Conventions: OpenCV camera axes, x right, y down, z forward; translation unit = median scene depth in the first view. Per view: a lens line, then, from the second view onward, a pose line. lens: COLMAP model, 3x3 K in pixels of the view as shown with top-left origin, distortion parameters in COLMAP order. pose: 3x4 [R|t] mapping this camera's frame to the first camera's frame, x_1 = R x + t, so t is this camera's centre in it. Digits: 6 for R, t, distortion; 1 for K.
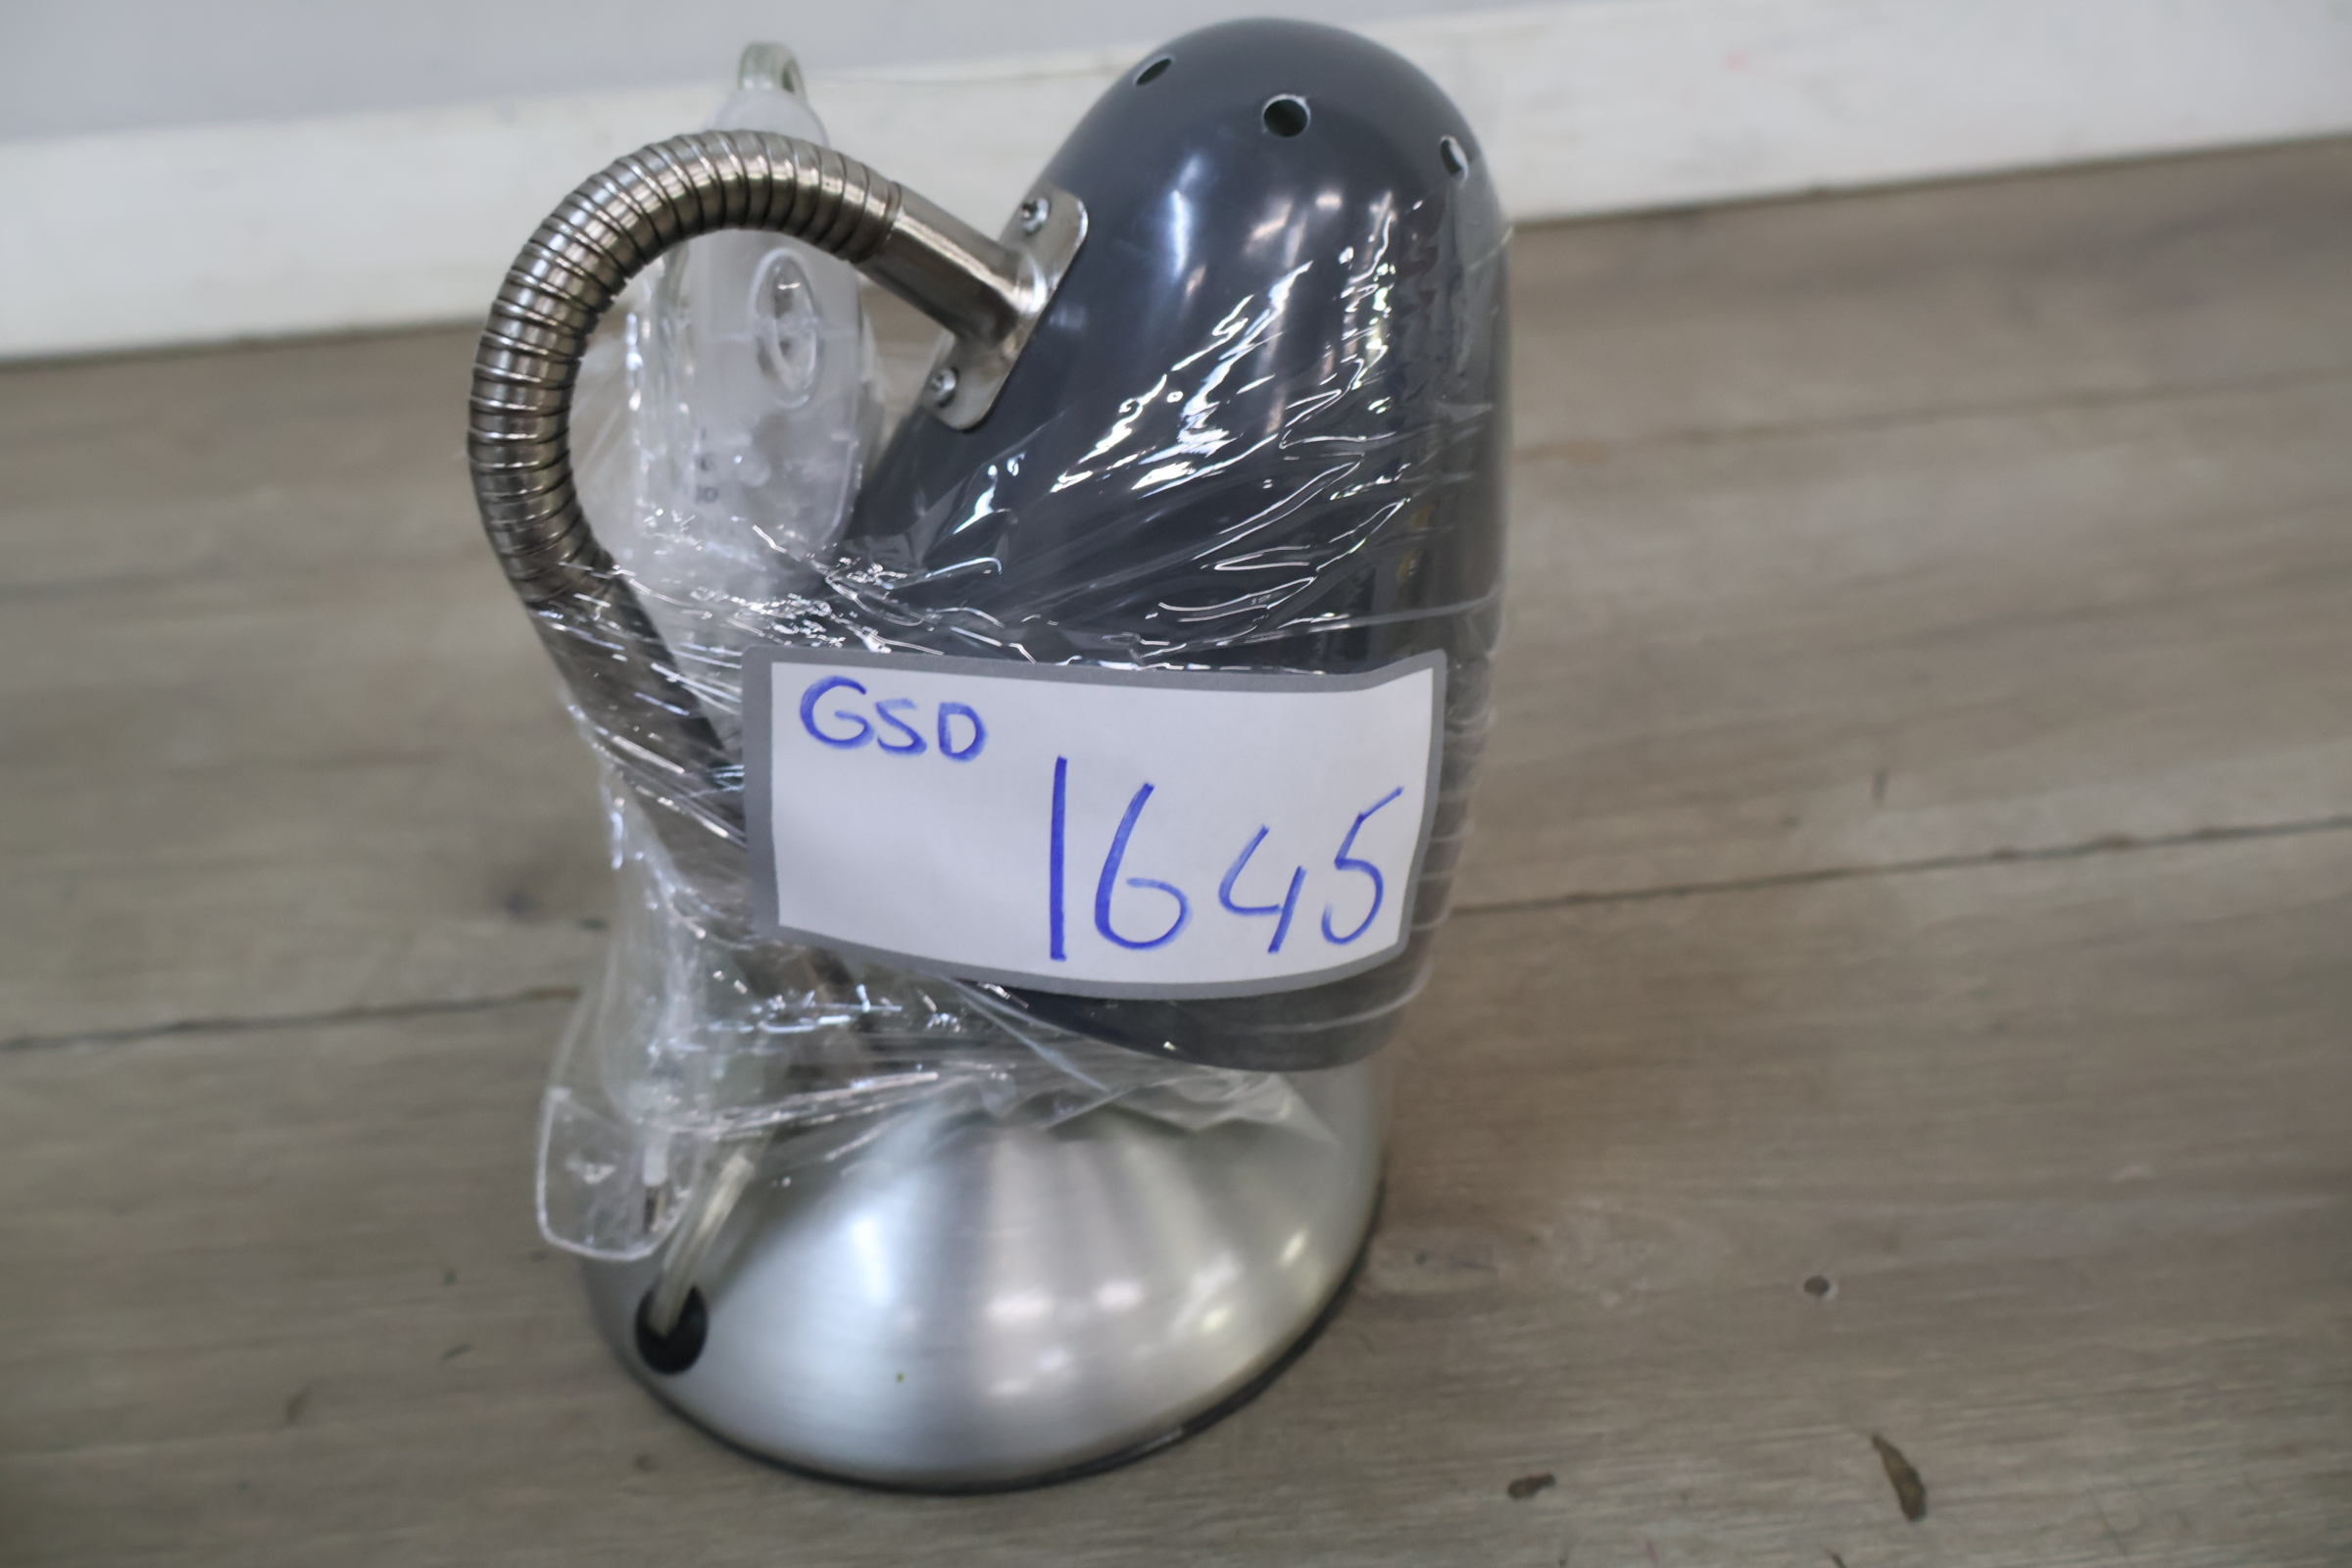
lens RADIAL K [[2036.6, 0, 1176.0], [0, 2036.6, 784.0], [0, 0, 1]] dist [0.000337, 0.009190]
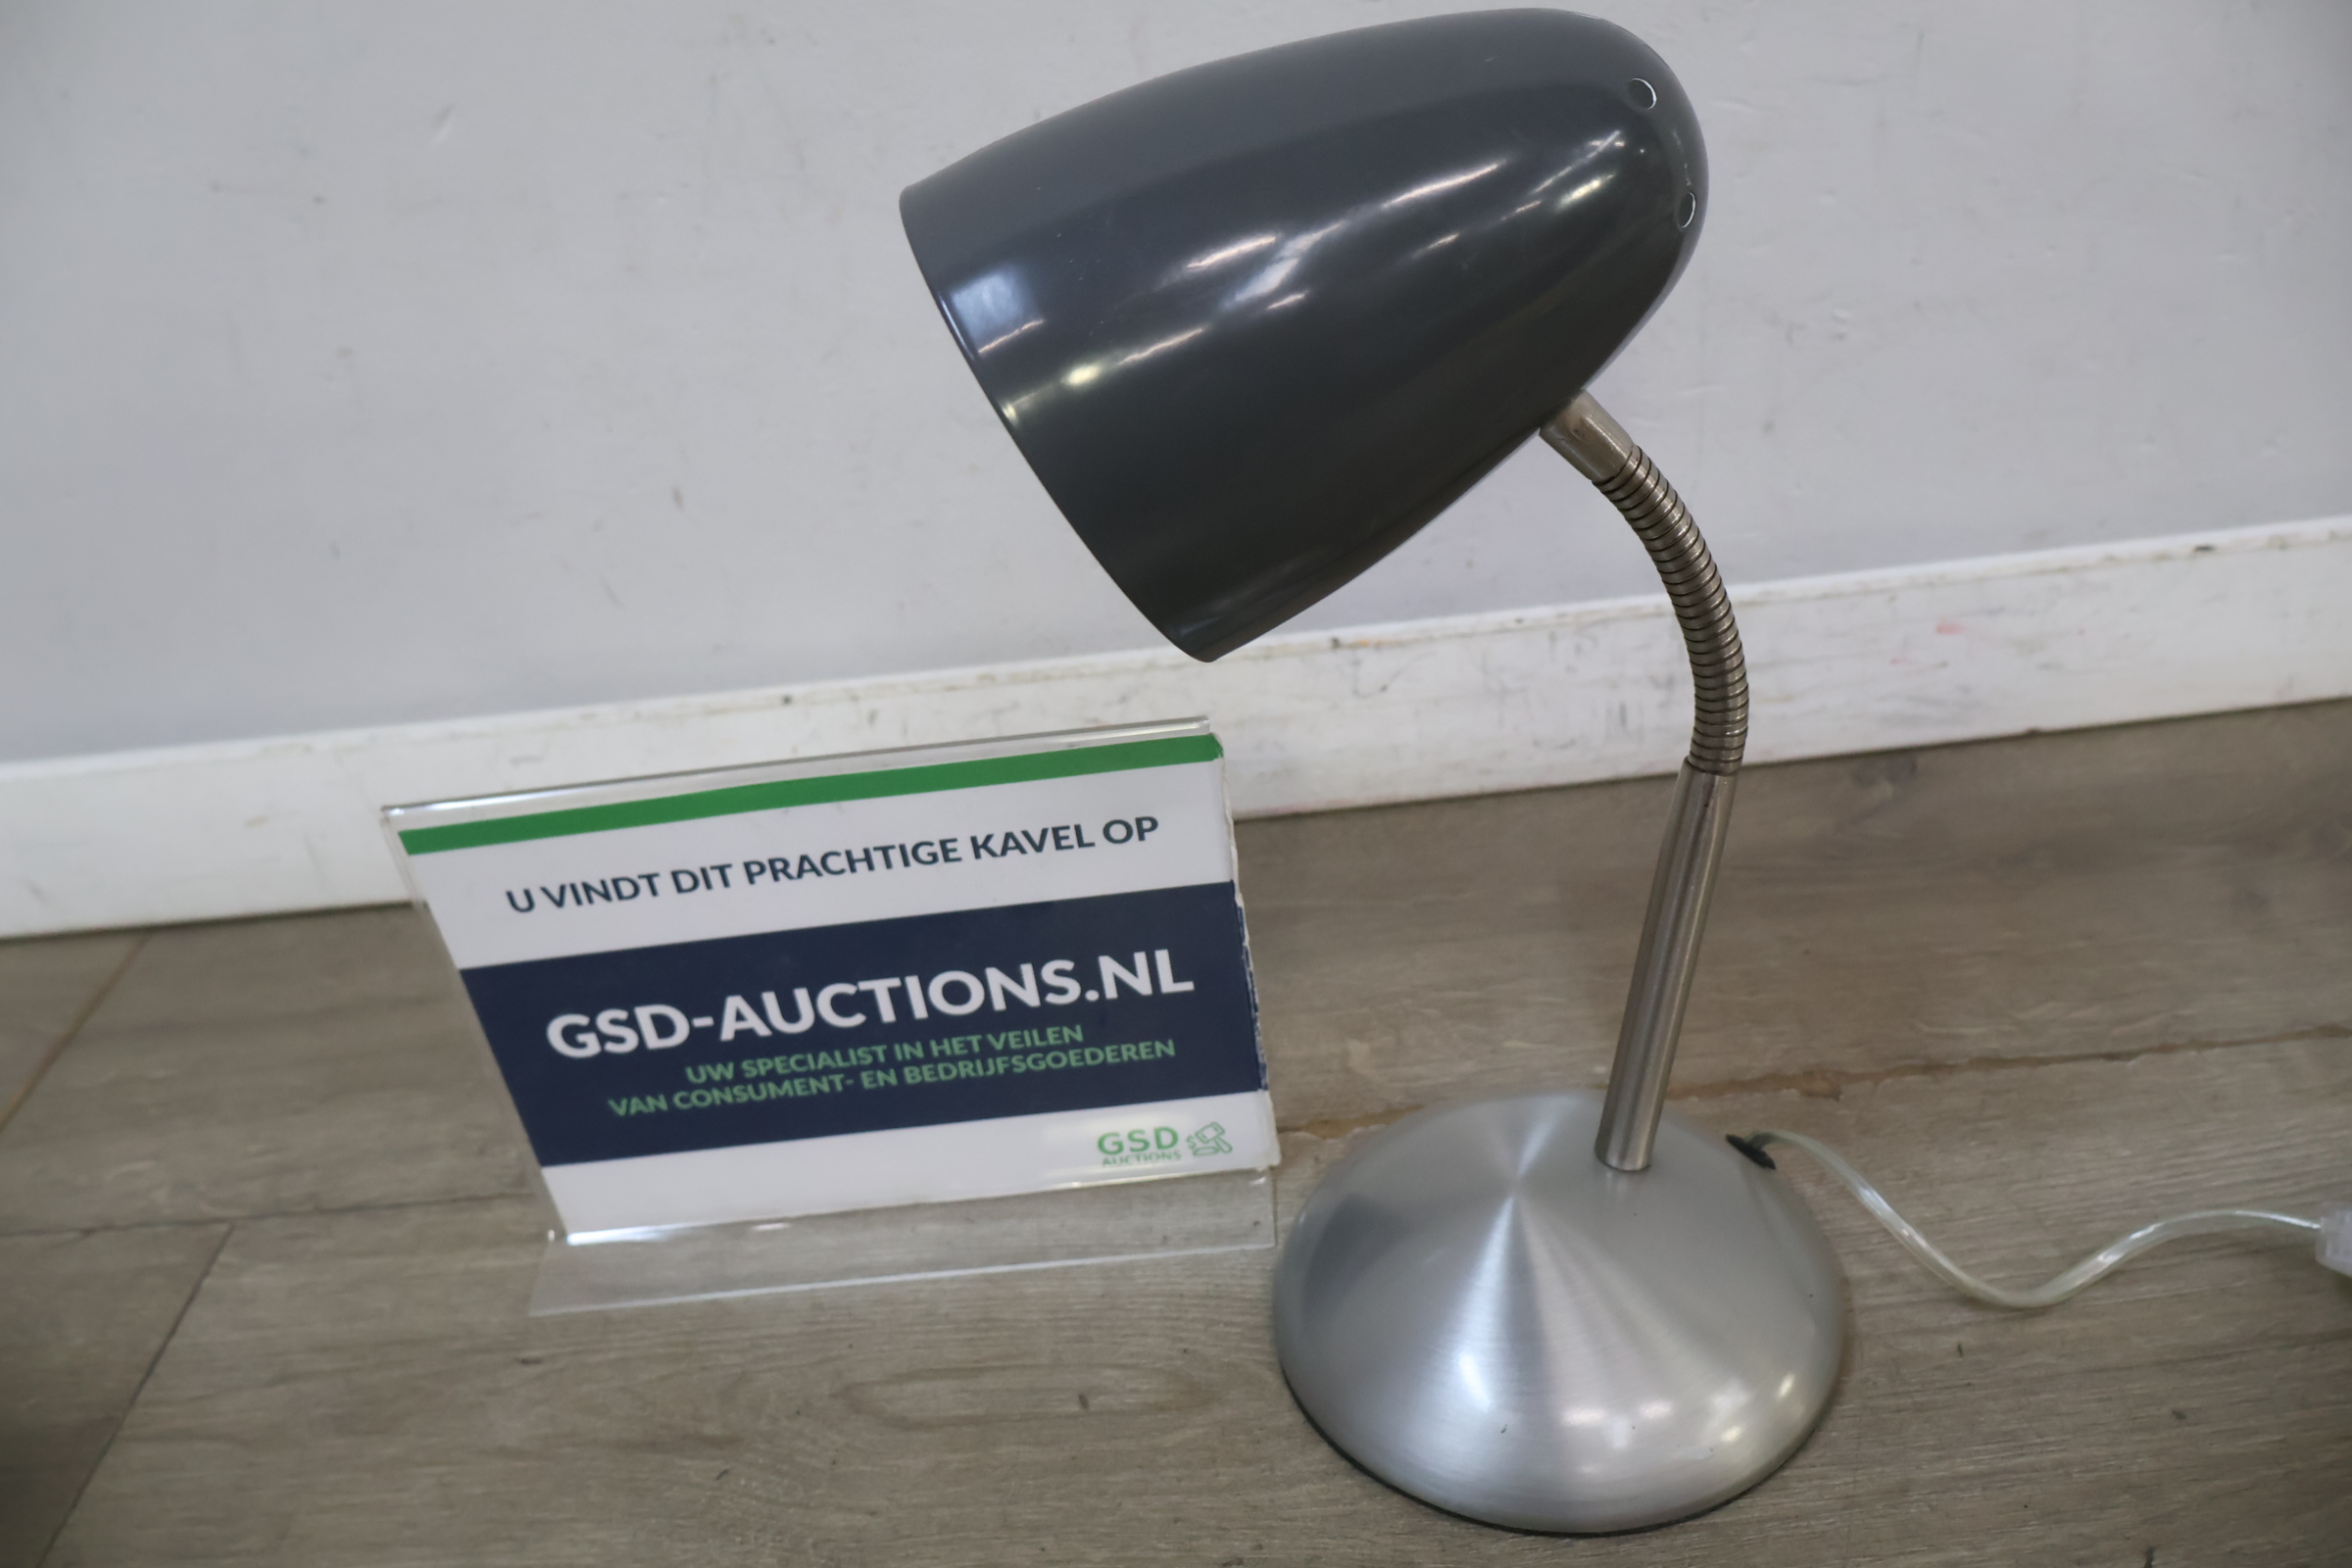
lens RADIAL K [[1971.7, 0, 1167.1], [0, 1971.7, 782.0], [0, 0, 1]] dist [-0.000282, 0.004563]
pose [[0.995683, -0.007683, -0.092499, -0.058278], [0.000593, 0.997074, -0.076434, -0.419849], [0.092816, 0.076050, 0.992775, -0.052498]]
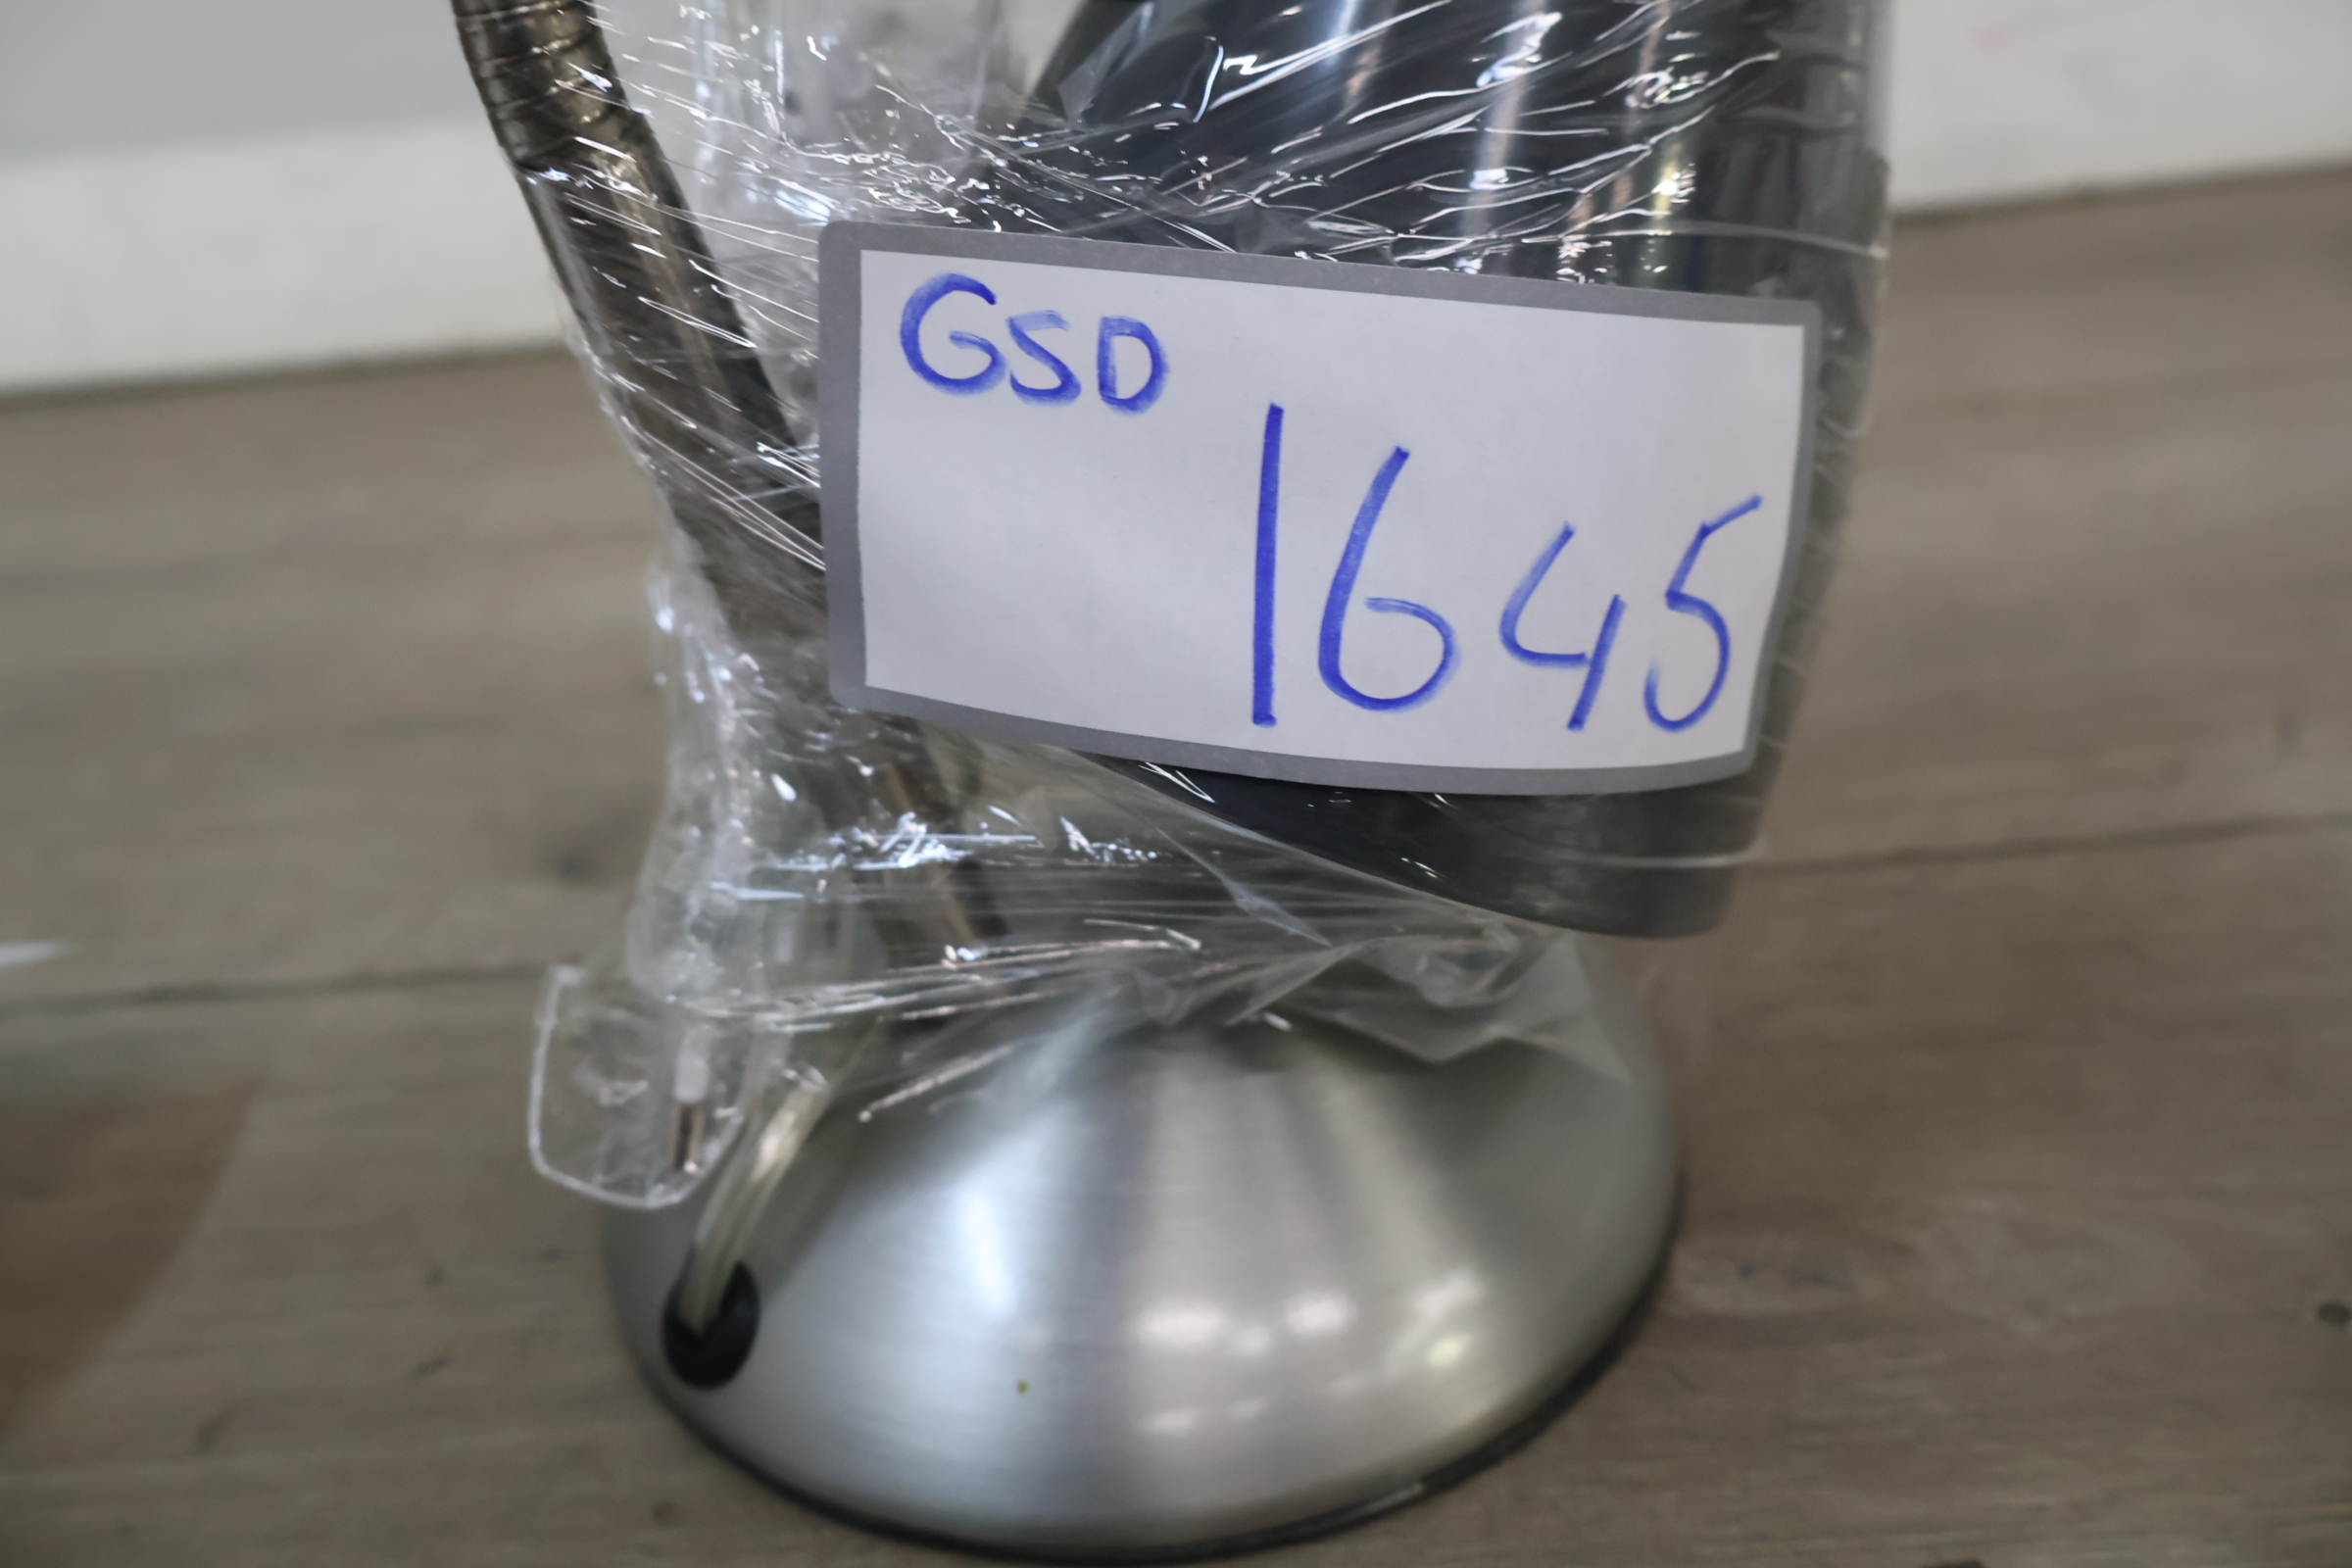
lens RADIAL K [[2045.3, 0, 1176.0], [0, 2045.3, 784.0], [0, 0, 1]] dist [0.003746, 0.009196]
pose [[0.997625, 0.006081, -0.068611, -0.033571], [-0.013910, 0.993359, -0.114213, 0.155847], [0.067461, 0.114896, 0.991084, 0.265347]]
